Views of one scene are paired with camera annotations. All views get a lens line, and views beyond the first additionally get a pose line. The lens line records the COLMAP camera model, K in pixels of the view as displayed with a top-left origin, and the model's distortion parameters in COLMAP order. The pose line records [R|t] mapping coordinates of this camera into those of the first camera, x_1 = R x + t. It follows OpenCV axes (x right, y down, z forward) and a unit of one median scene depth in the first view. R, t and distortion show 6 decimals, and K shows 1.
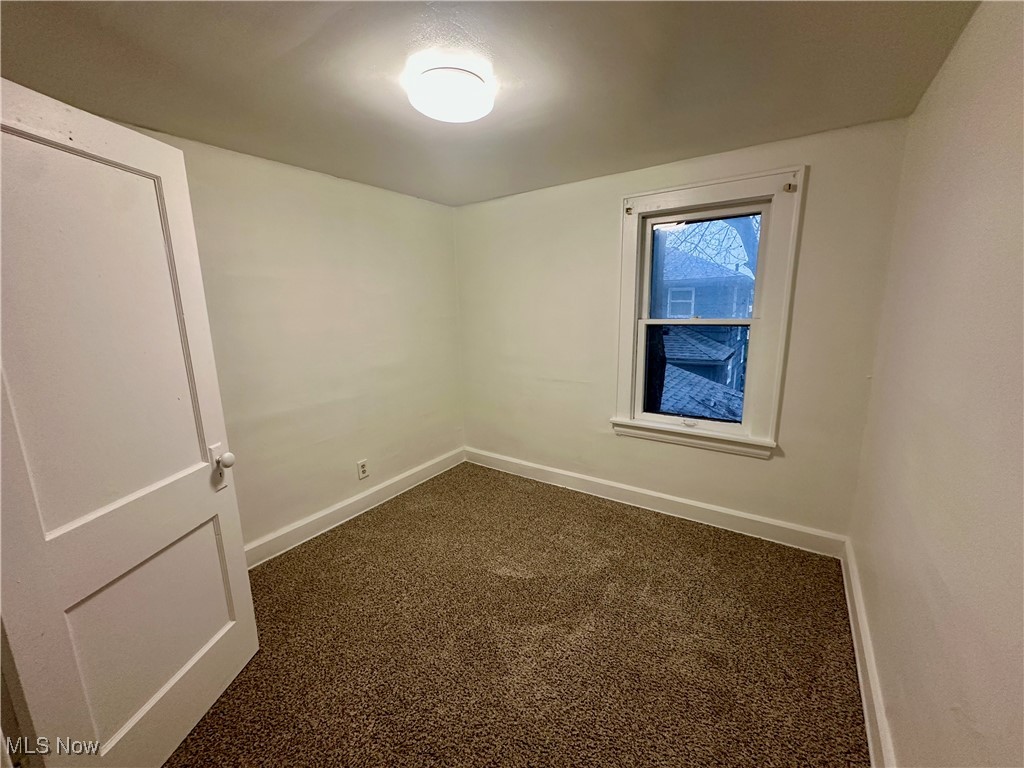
lens RADIAL K [[406.4, 0, 513.3], [0, 406.4, 383.3], [0, 0, 1]] dist [-0.001368, -0.000098]
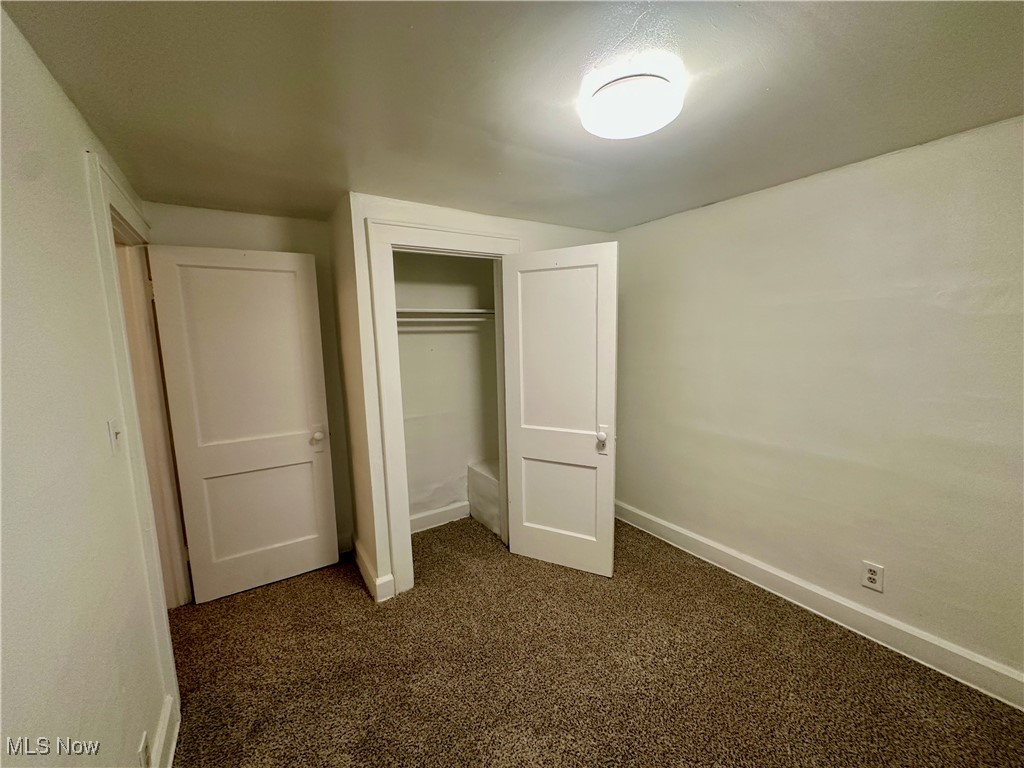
lens RADIAL K [[406.4, 0, 513.3], [0, 406.4, 383.3], [0, 0, 1]] dist [-0.001368, -0.000098]
pose [[-0.382285, 0.139851, -0.913400, 0.792507], [-0.150041, 0.965968, 0.210697, -0.276414], [0.911781, 0.217594, -0.348292, 1.177327]]
